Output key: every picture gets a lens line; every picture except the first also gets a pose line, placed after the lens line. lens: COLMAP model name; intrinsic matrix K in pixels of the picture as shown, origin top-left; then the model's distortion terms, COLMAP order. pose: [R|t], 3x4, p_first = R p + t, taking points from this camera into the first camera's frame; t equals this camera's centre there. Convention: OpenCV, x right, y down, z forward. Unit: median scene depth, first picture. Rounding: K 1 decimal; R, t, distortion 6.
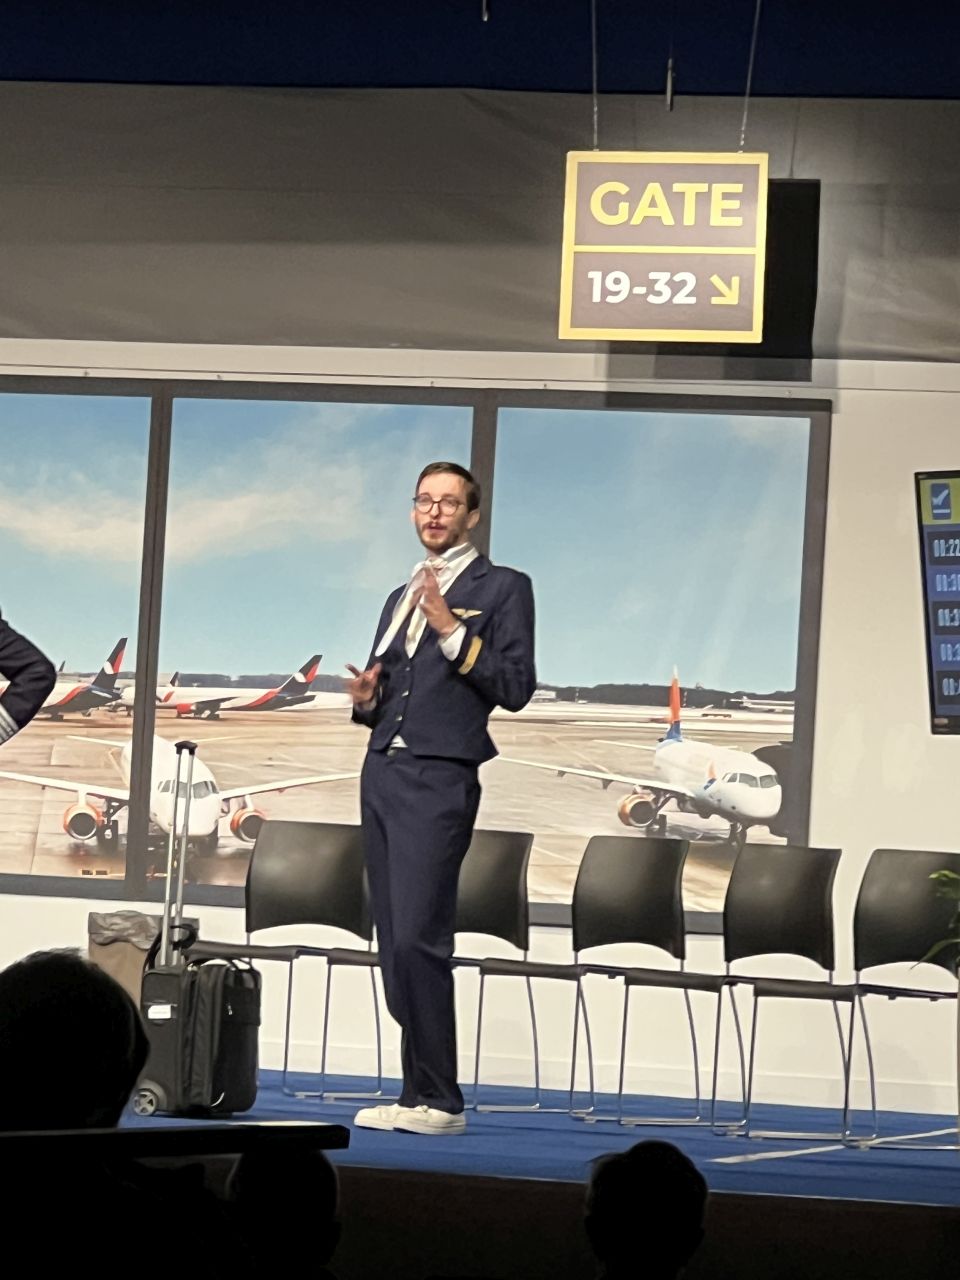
lens RADIAL K [[7228.8, 0, 480.0], [0, 7228.8, 640.0], [0, 0, 1]] dist [-0.393488, -3.139137]
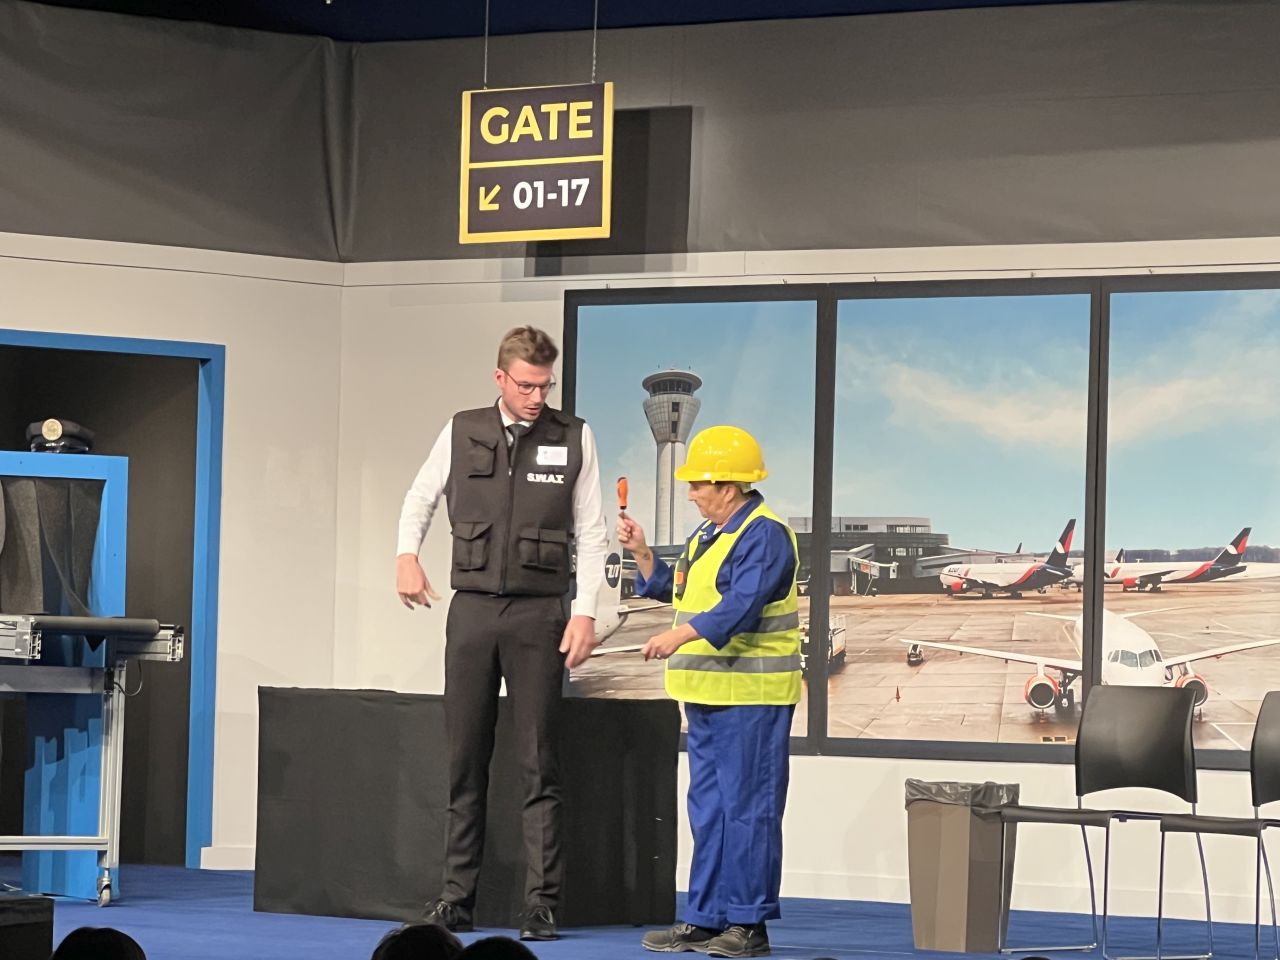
lens RADIAL K [[5052.9, 0, 640.0], [0, 5052.9, 480.0], [0, 0, 1]] dist [0.013108, 2.804825]
pose [[0.967433, -0.040017, -0.249946, 0.076788], [0.035613, 0.999121, -0.022117, 0.008277], [0.250611, 0.012496, 0.968007, 0.259816]]
